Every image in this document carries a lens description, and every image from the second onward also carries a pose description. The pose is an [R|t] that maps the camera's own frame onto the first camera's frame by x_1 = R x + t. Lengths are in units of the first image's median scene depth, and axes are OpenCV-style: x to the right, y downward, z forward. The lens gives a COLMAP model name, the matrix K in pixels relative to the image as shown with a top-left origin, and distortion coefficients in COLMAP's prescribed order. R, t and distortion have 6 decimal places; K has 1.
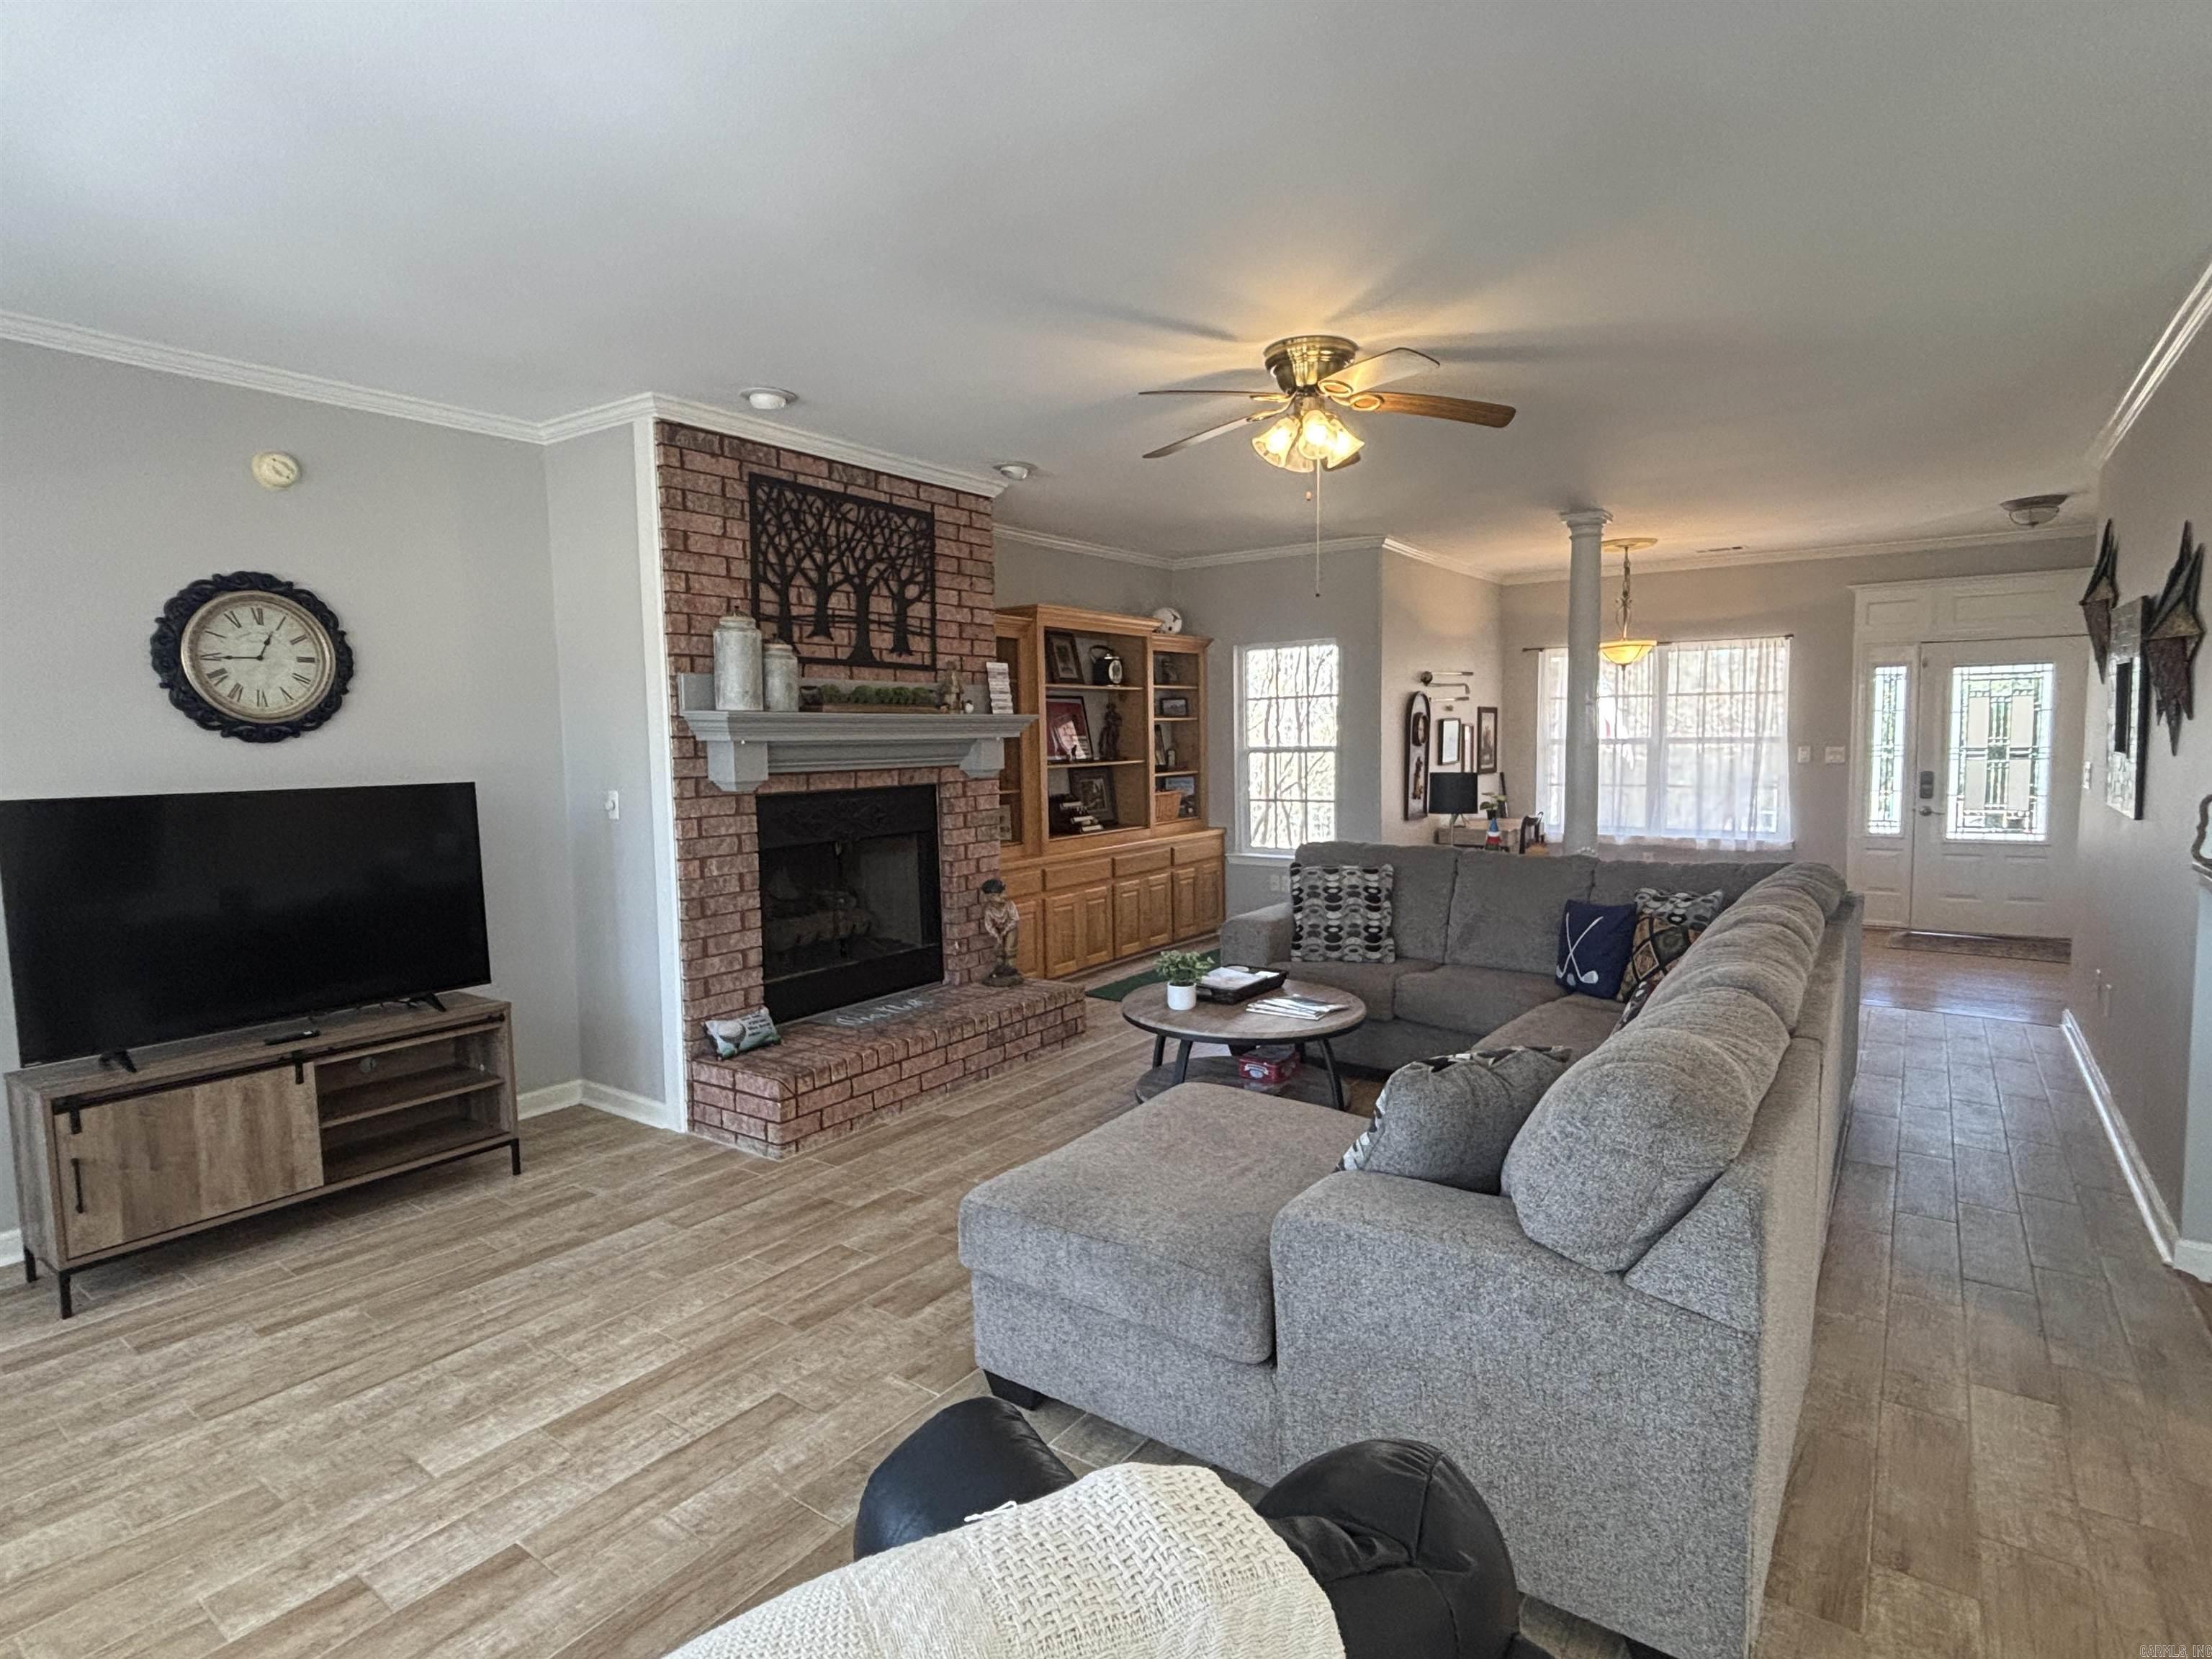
lens RADIAL K [[1118.1, 0, 1095.4], [0, 1118.1, 832.3], [0, 0, 1]] dist [0.000056, 0.003447]
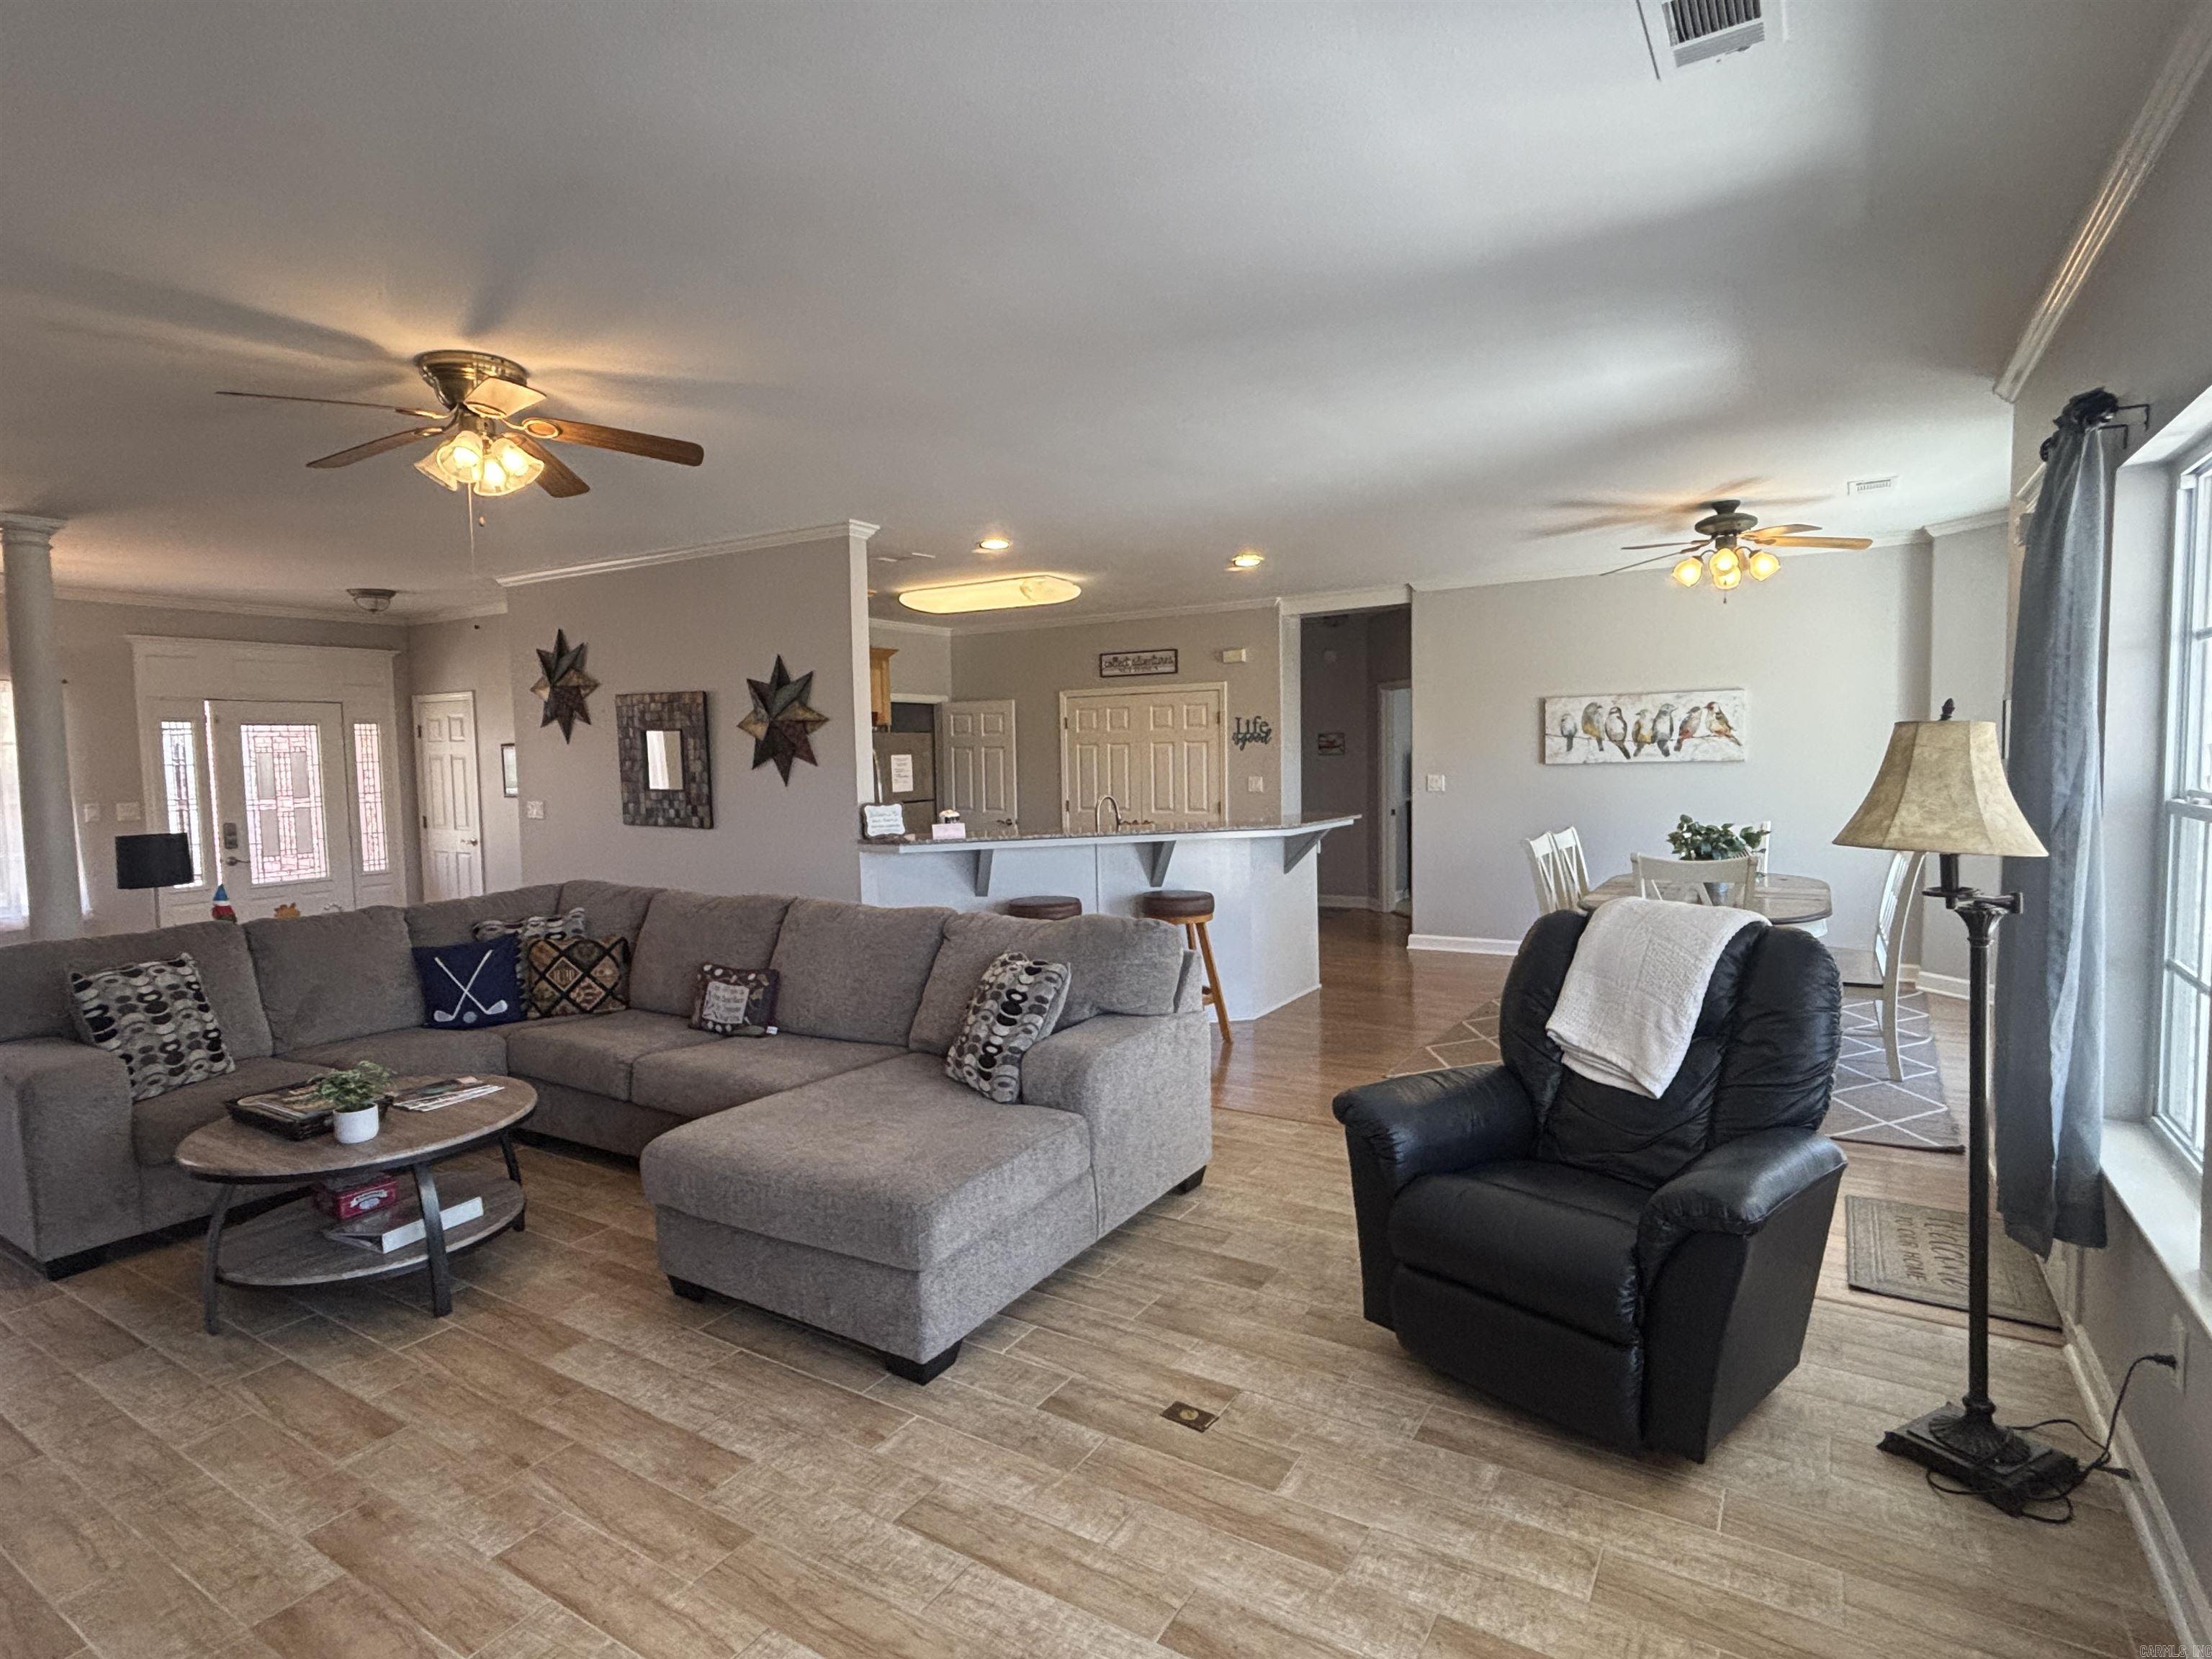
lens RADIAL K [[1118.1, 0, 1092.8], [0, 1118.1, 825.3], [0, 0, 1]] dist [0.000056, 0.003447]
pose [[-0.039778, -0.049328, 0.997990, -0.551392], [0.110641, 0.992421, 0.053463, -0.031821], [-0.993064, 0.112545, -0.034019, 0.398241]]
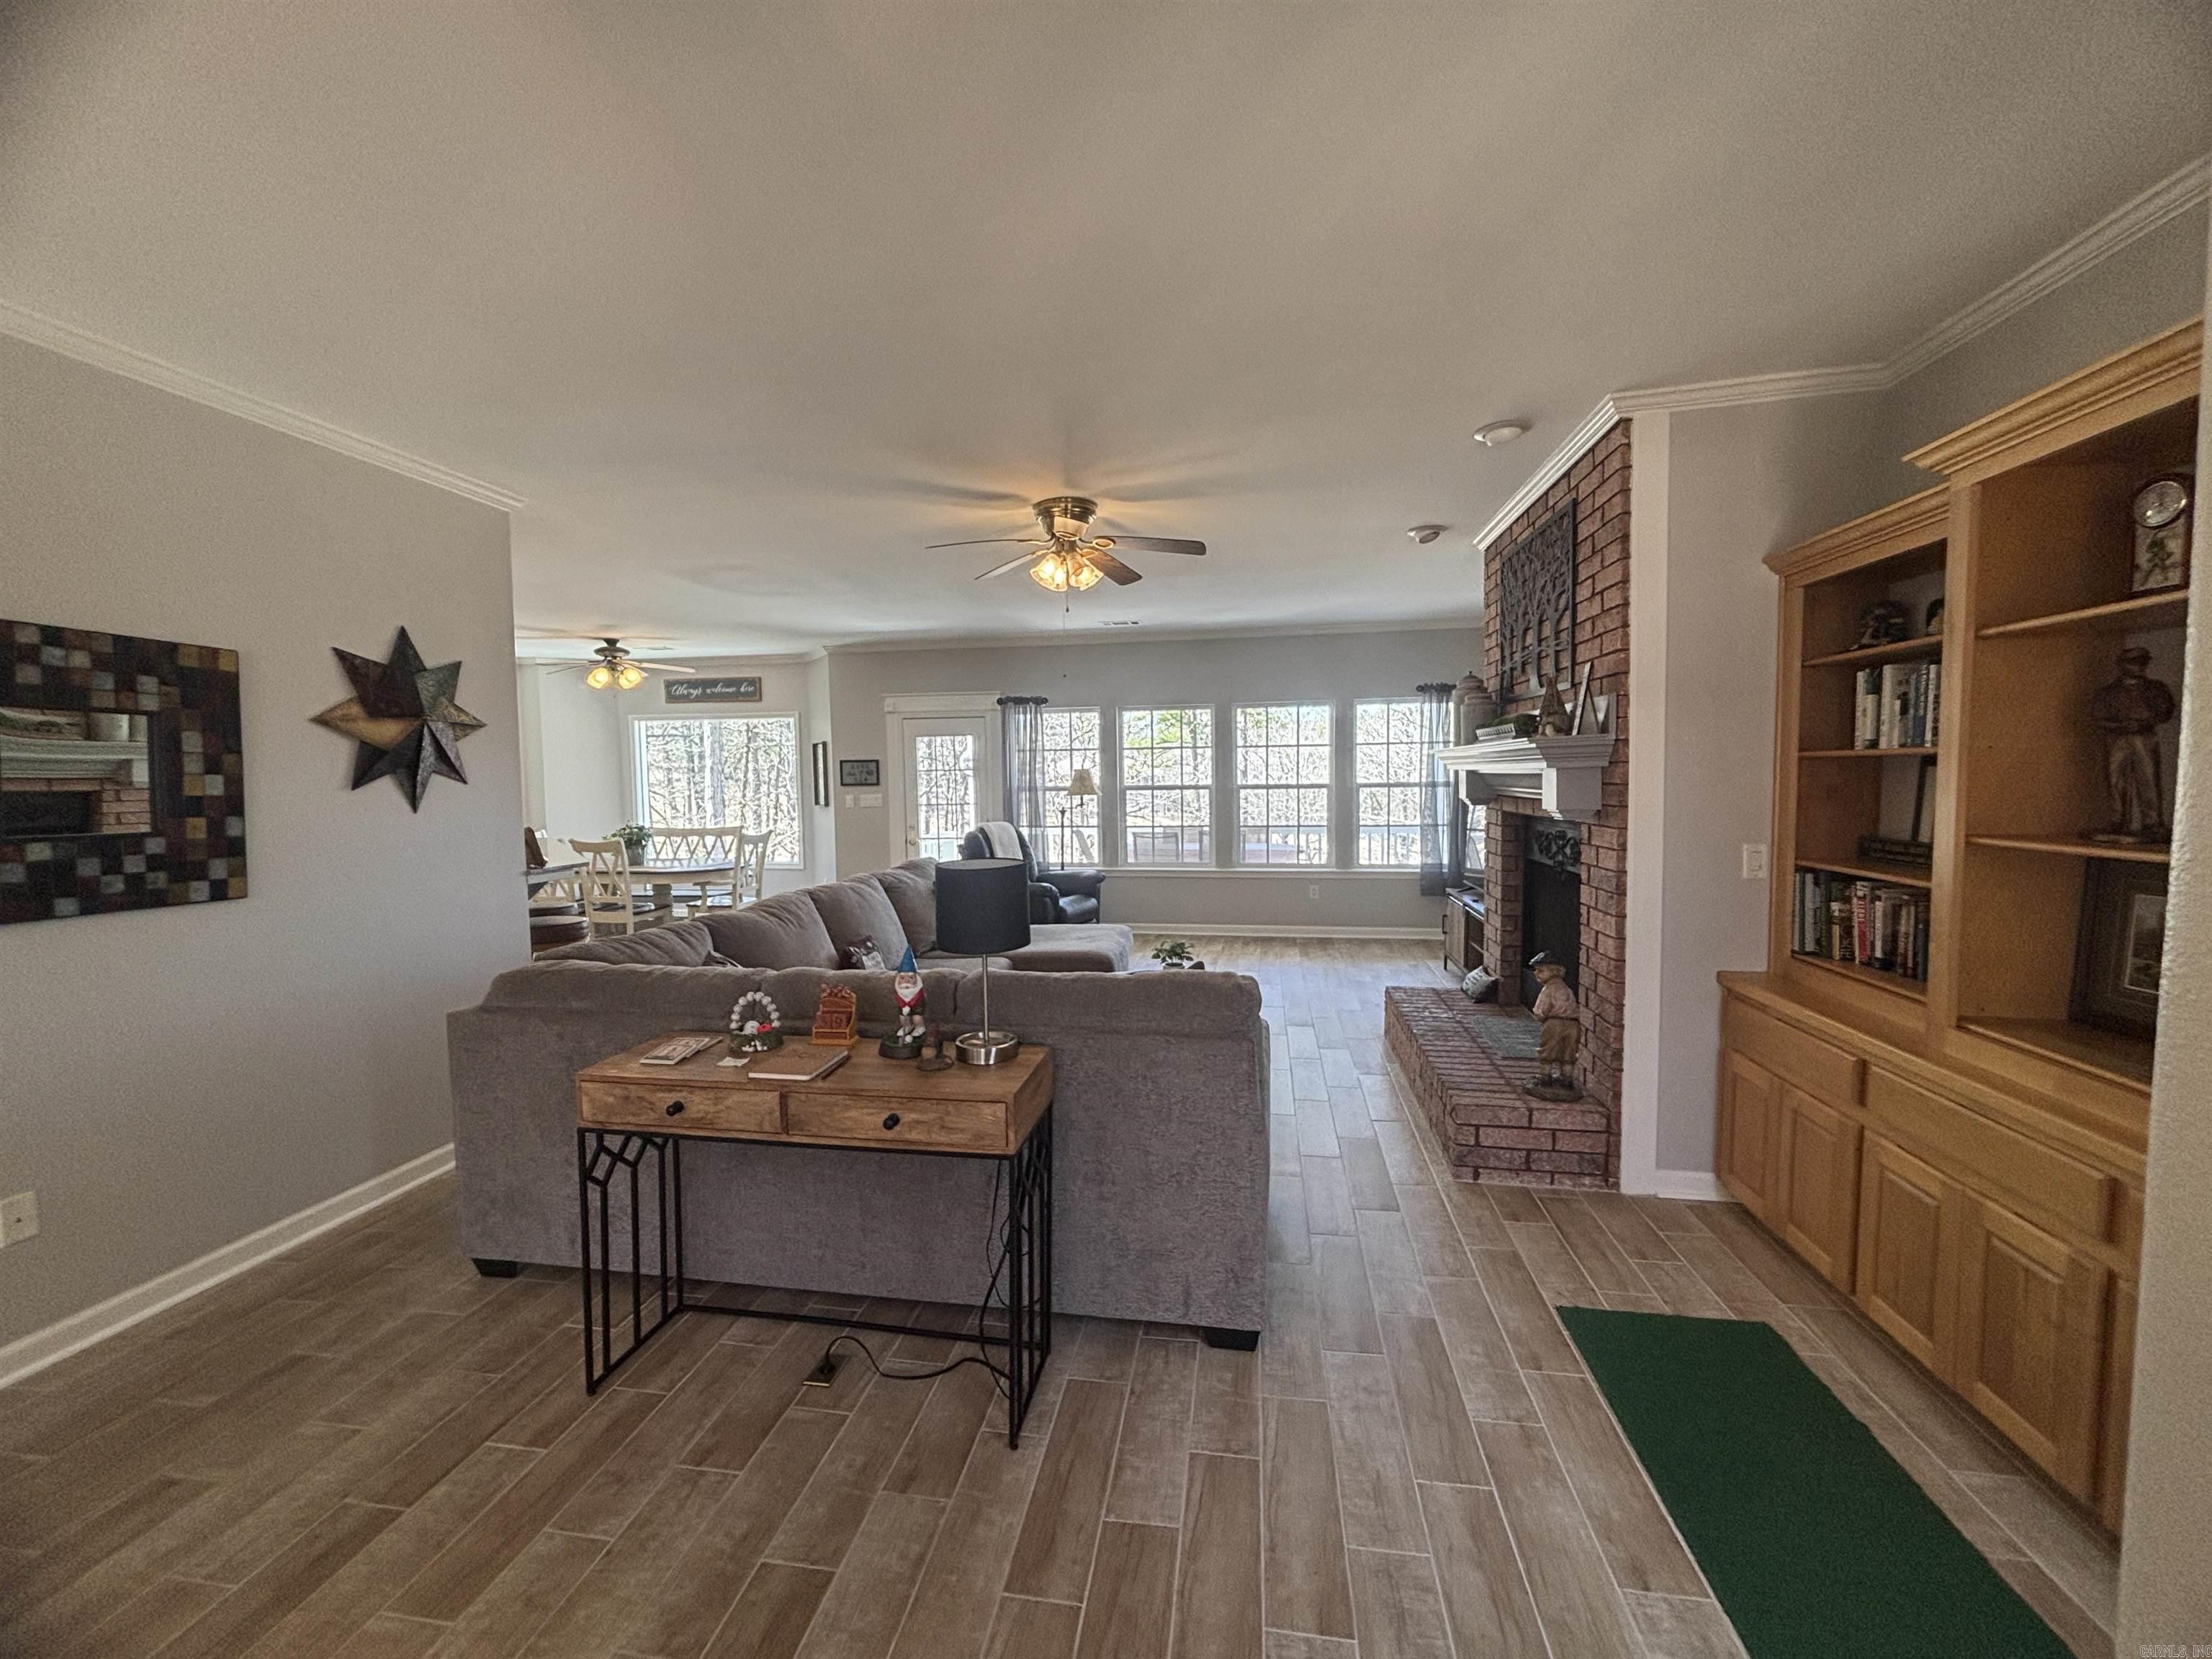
lens RADIAL K [[905.9, 0, 1091.3], [0, 905.9, 817.7], [0, 0, 1]] dist [0.006059, 0.001467]
pose [[-0.914794, 0.052943, -0.400437, 0.425801], [-0.002644, 0.990567, 0.137007, -0.133451], [0.403913, 0.126392, -0.906024, 1.463570]]
